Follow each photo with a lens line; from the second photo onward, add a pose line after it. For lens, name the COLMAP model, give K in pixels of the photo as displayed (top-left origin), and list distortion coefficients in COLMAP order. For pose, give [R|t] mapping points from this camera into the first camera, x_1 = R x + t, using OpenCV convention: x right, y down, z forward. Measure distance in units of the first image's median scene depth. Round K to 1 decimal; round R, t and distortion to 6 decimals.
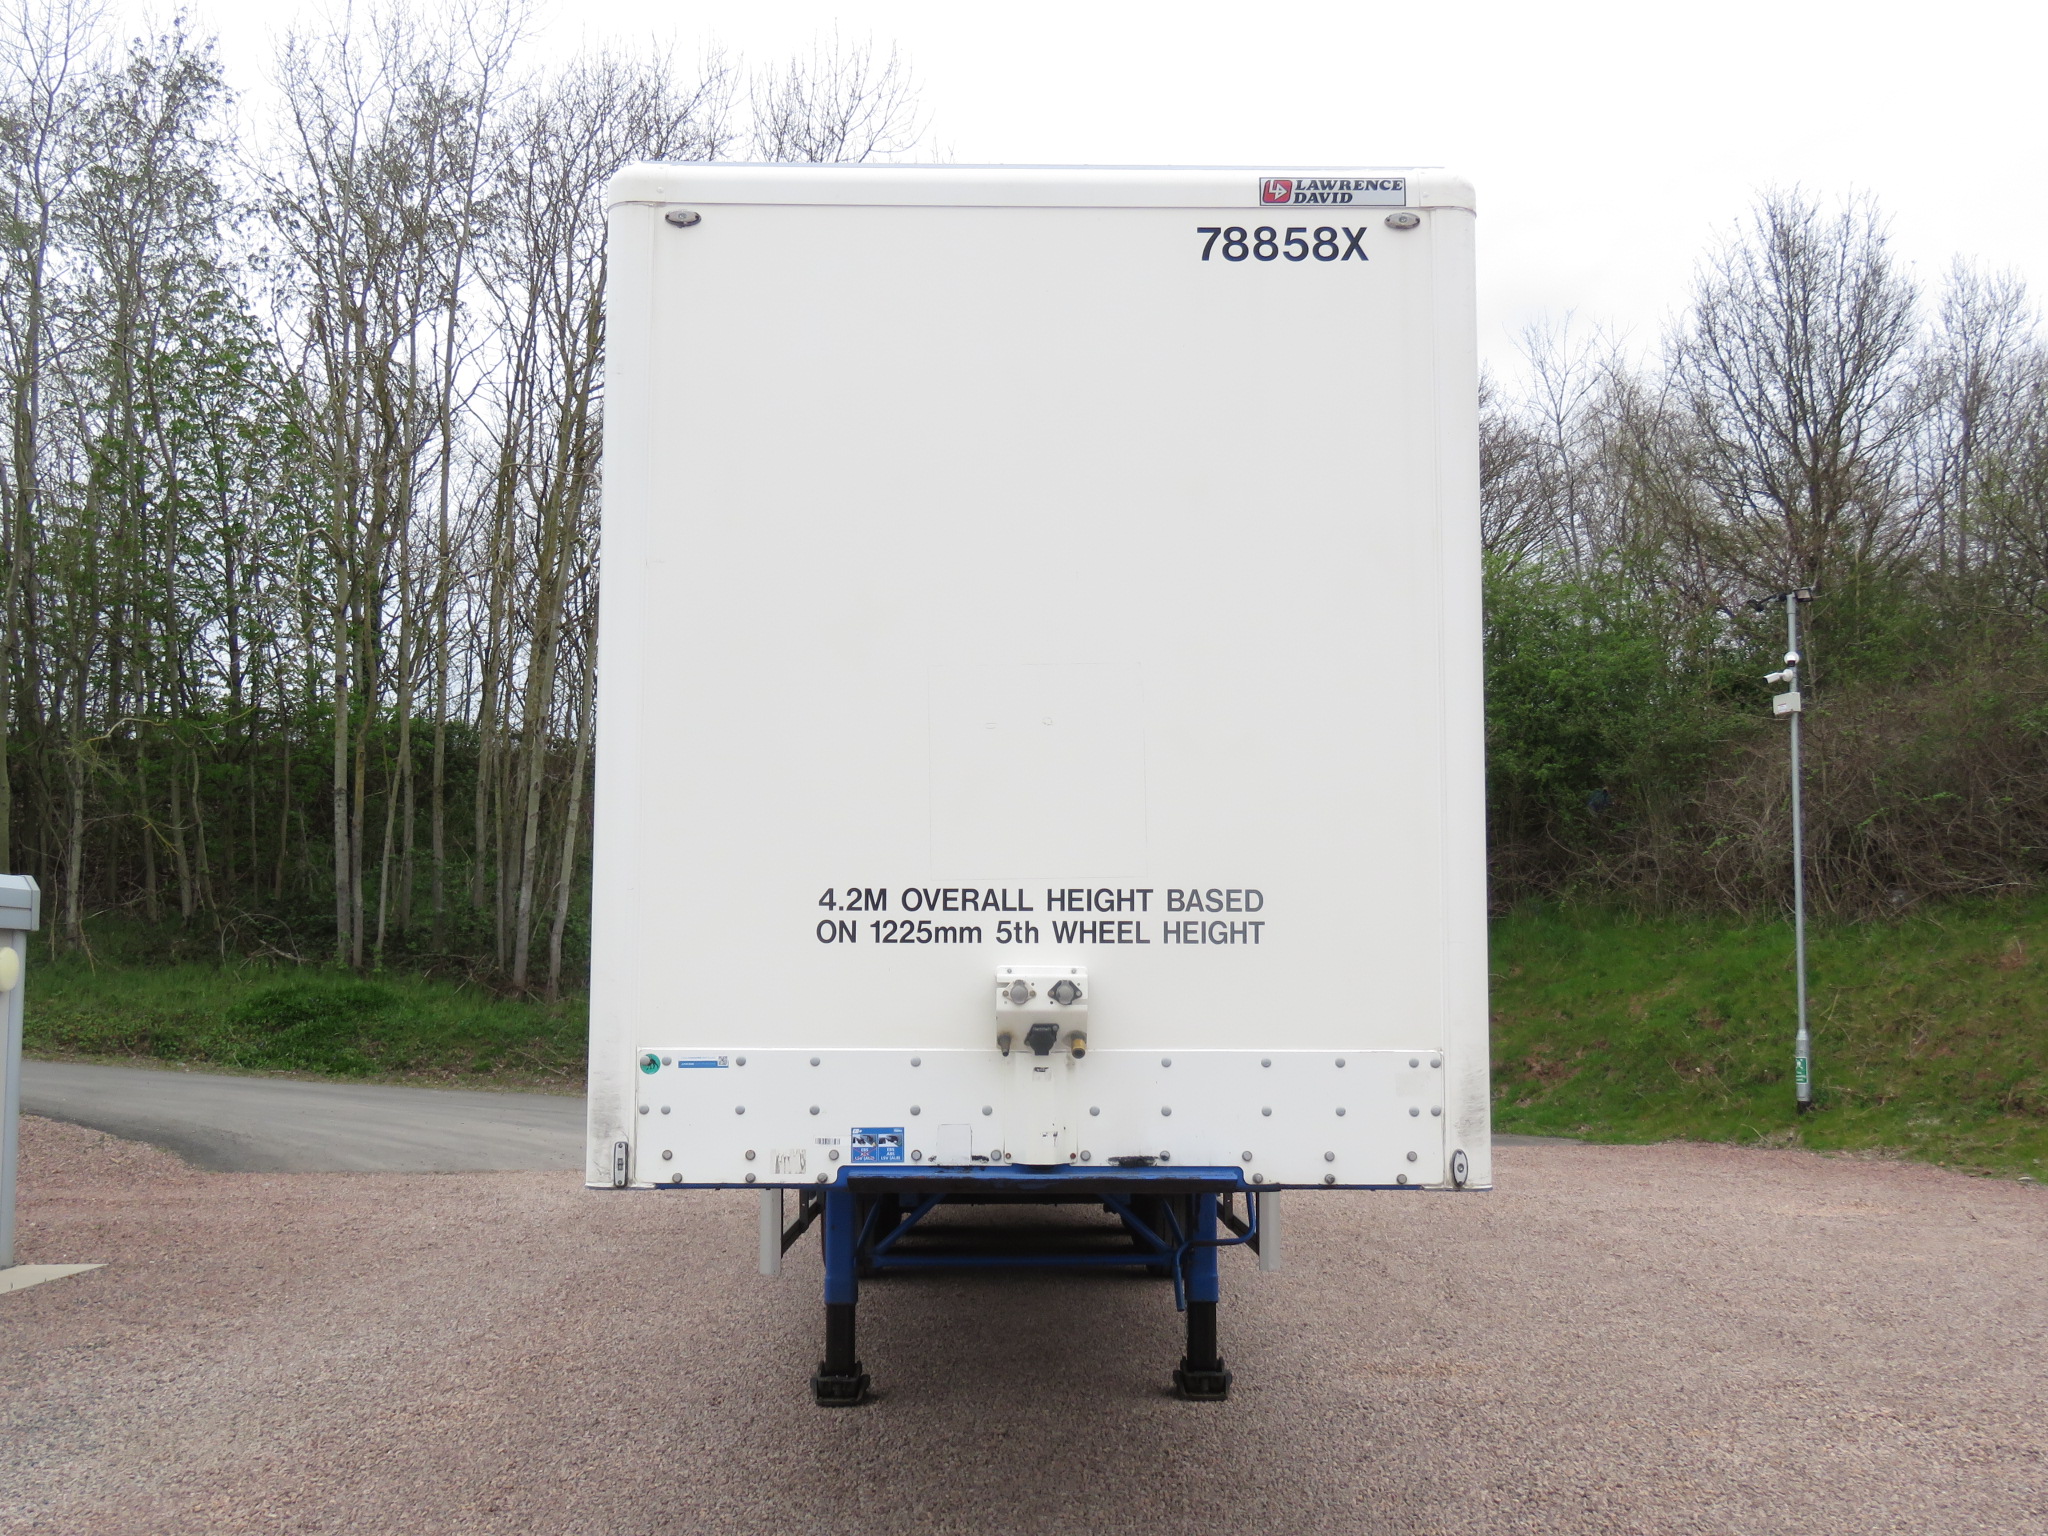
lens RADIAL K [[2281.9, 0, 1024.9], [0, 2281.9, 774.5], [0, 0, 1]] dist [0.046455, 0.000000]
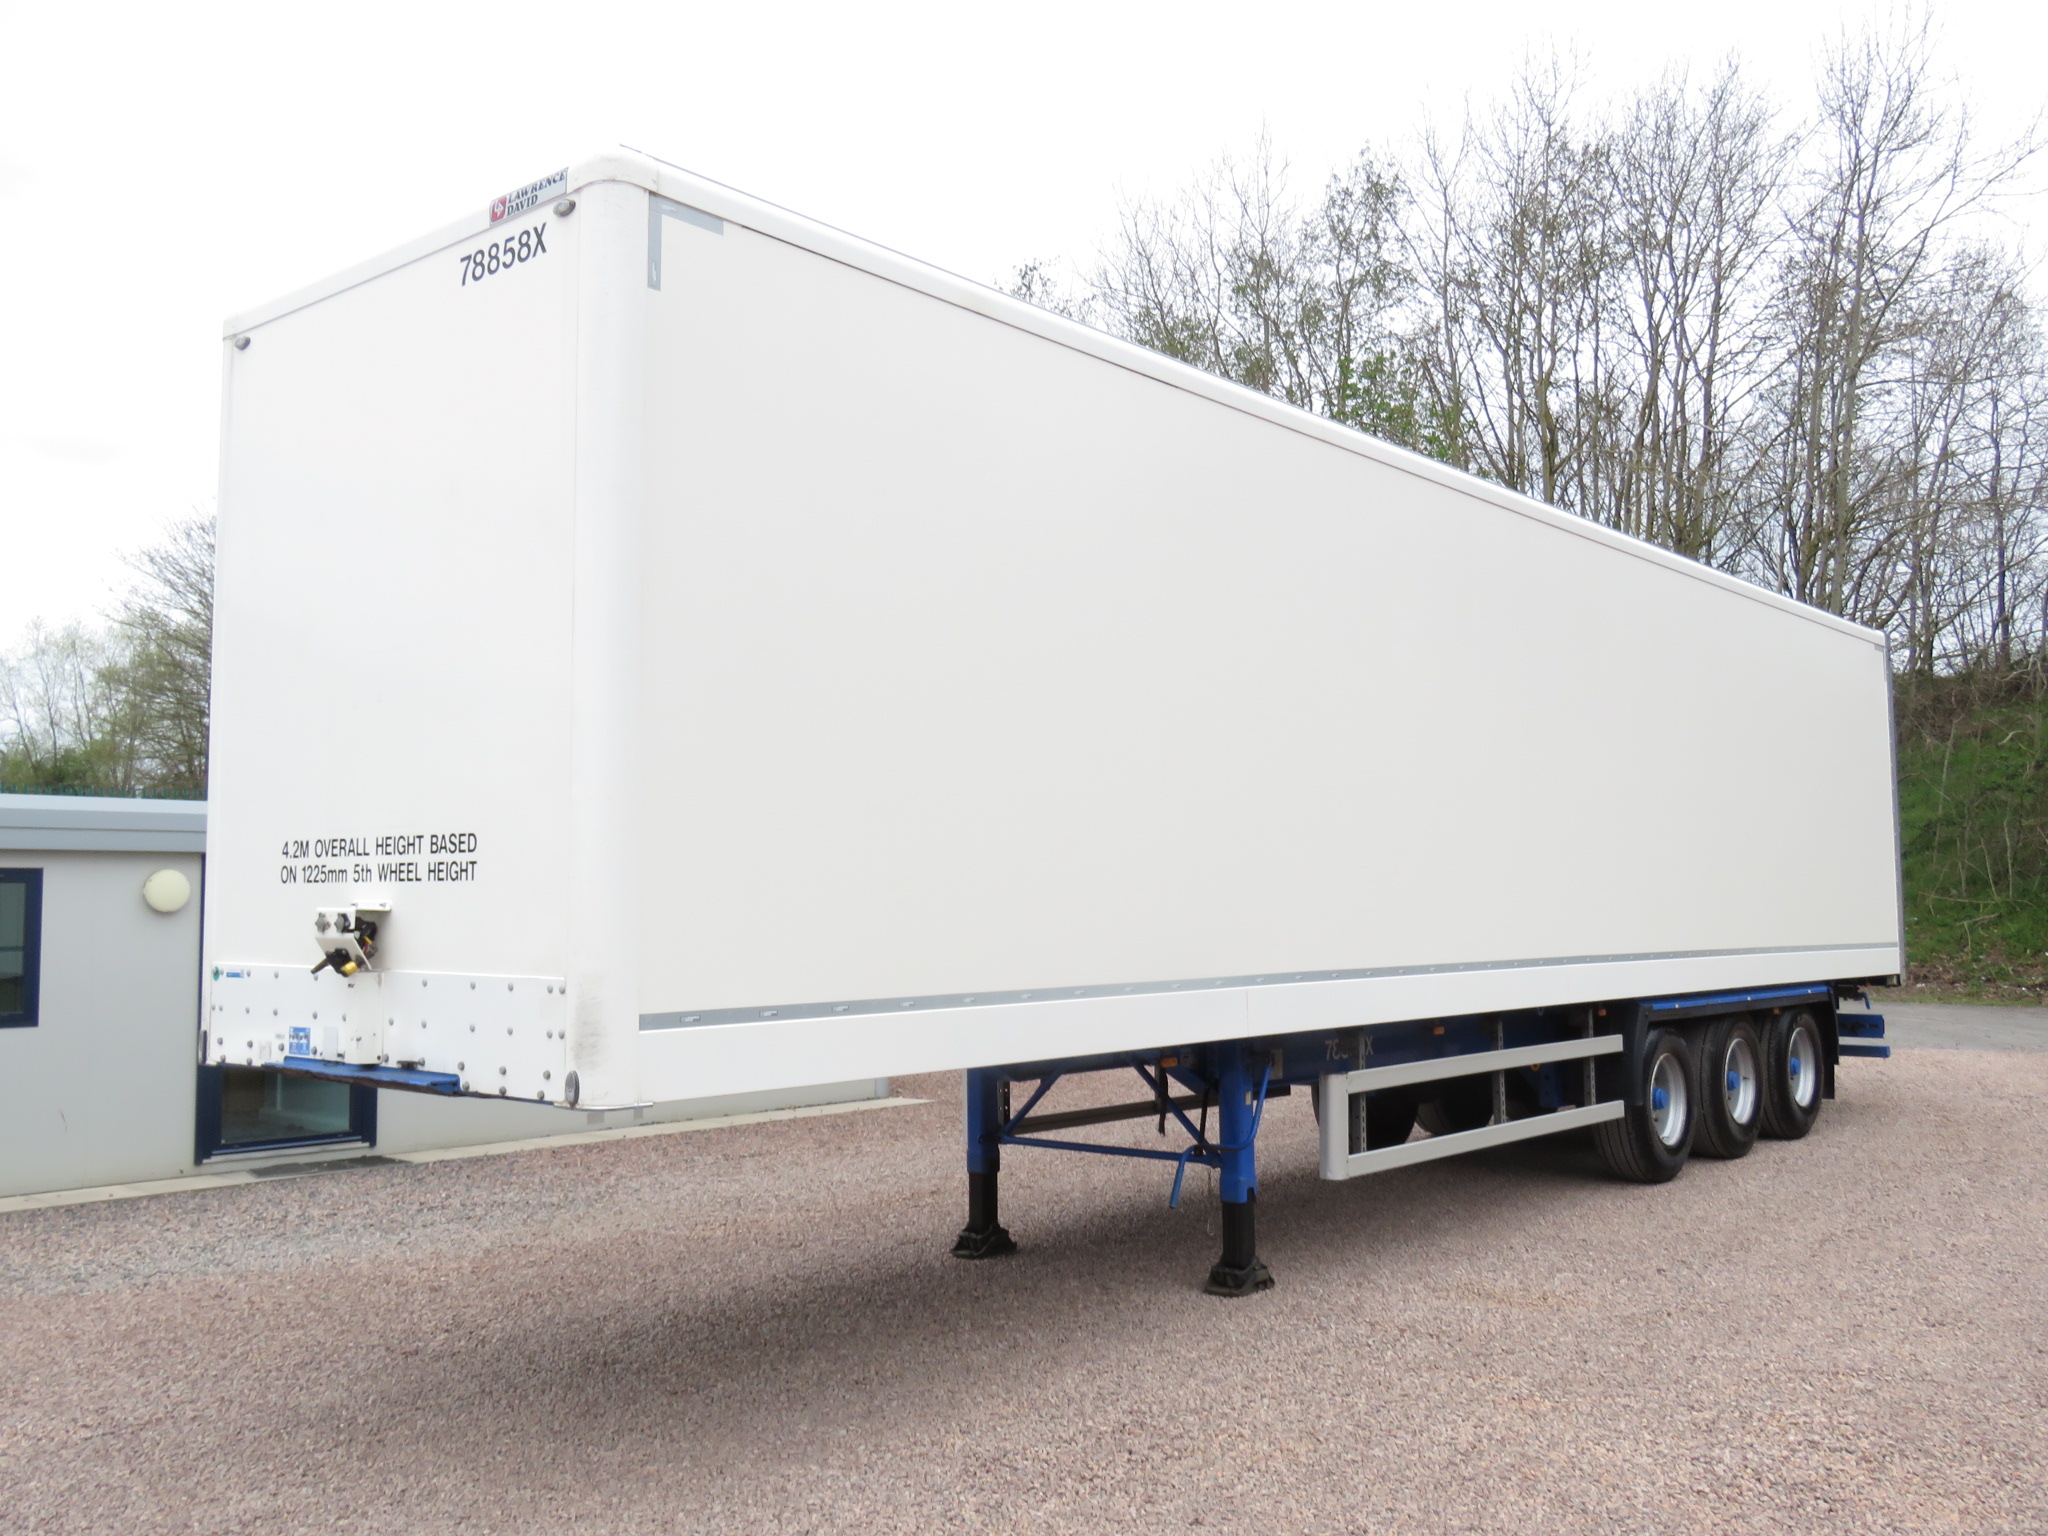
lens RADIAL K [[1813.2, 0, 1022.5], [0, 1813.2, 765.2], [0, 0, 1]] dist [-0.001837, 0.017562]
pose [[0.747974, -0.052308, -0.661664, 0.905254], [0.070375, 0.997520, 0.000696, 0.035446], [0.659987, -0.047085, 0.749800, 0.506235]]
